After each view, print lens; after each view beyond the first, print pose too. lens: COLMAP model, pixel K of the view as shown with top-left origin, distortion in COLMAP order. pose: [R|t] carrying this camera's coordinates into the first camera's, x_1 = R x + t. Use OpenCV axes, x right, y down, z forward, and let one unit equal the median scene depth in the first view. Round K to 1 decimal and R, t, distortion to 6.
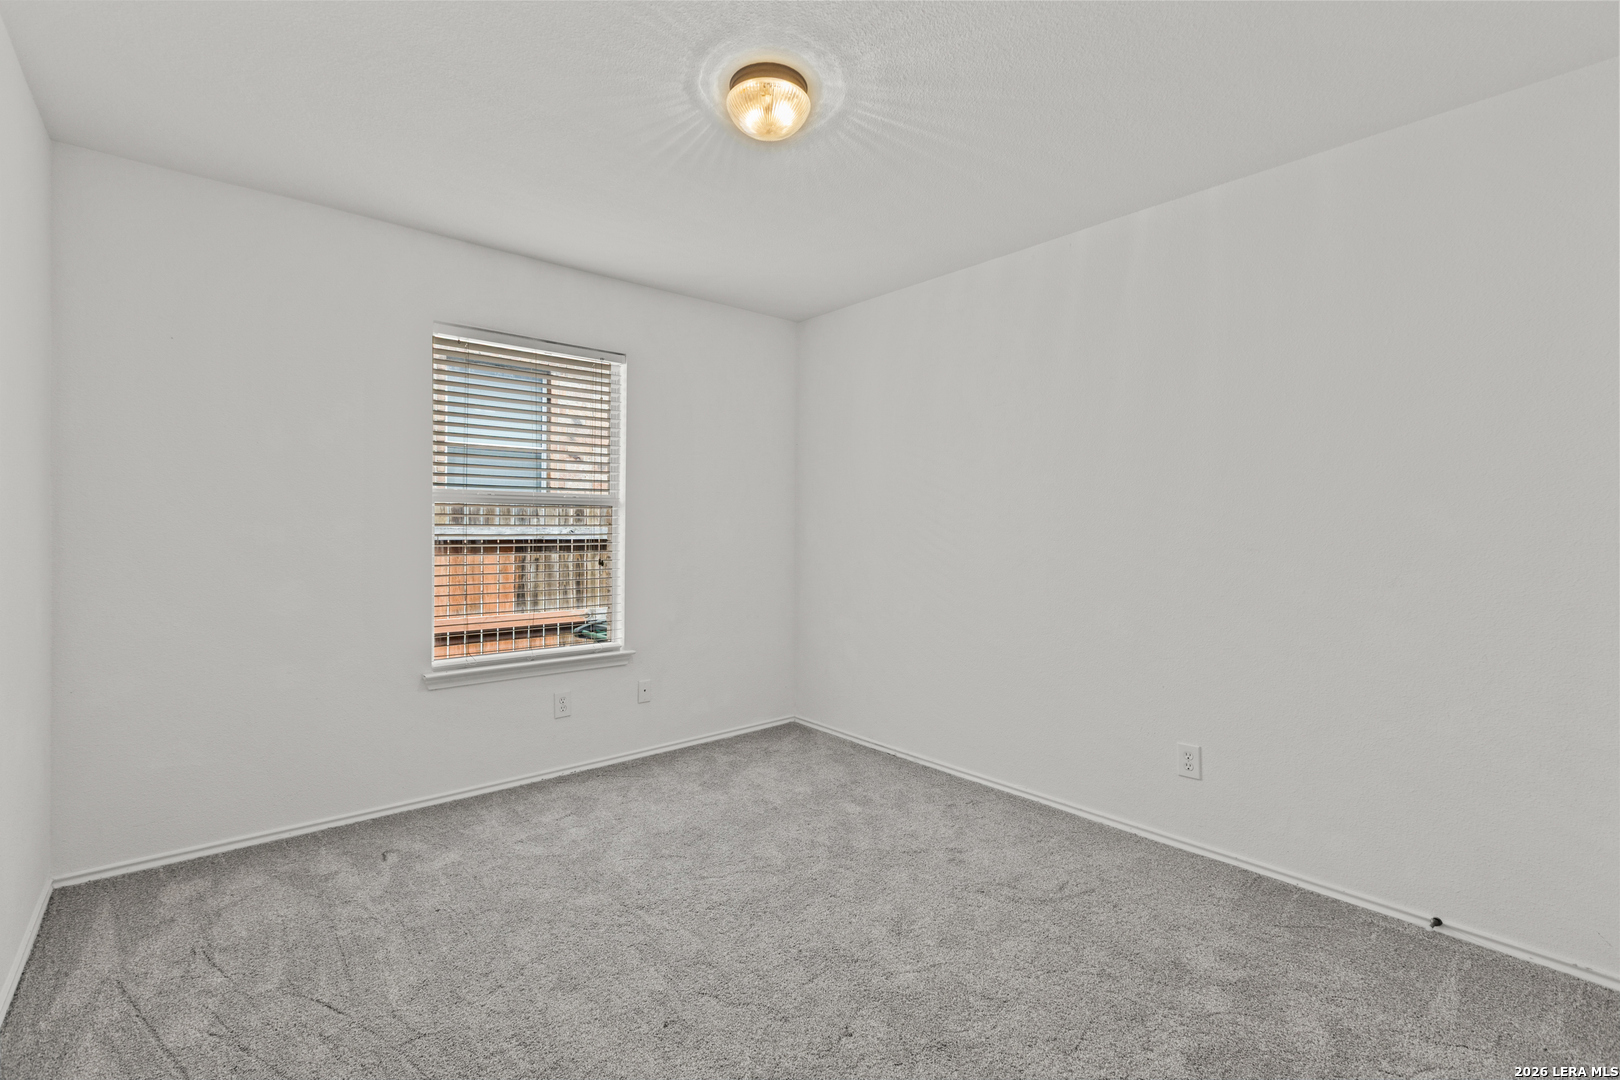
lens RADIAL K [[729.0, 0, 810.0], [0, 729.0, 540.0], [0, 0, 1]] dist [0.000432, 0.000056]
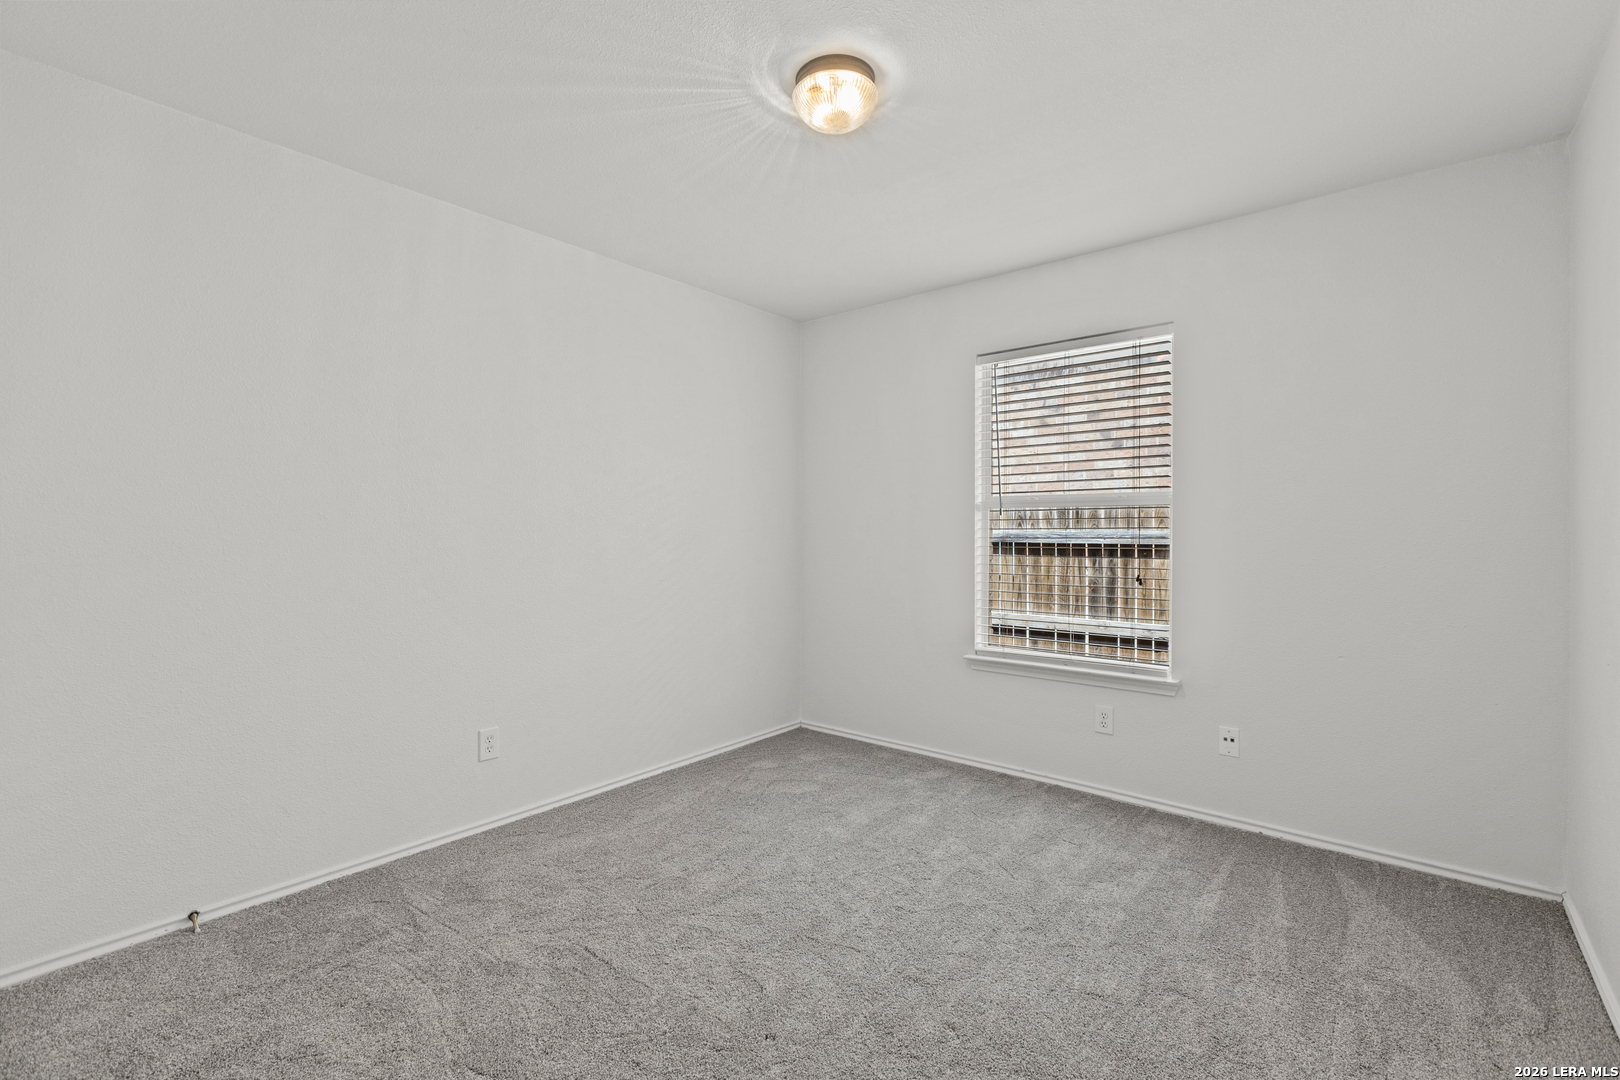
lens RADIAL K [[729.0, 0, 810.0], [0, 729.0, 540.0], [0, 0, 1]] dist [0.000432, 0.000056]
pose [[0.130827, 0.002251, -0.991403, 0.589270], [-0.008475, 0.999963, 0.001152, -0.003529], [0.991369, 0.008252, 0.130841, 0.551476]]
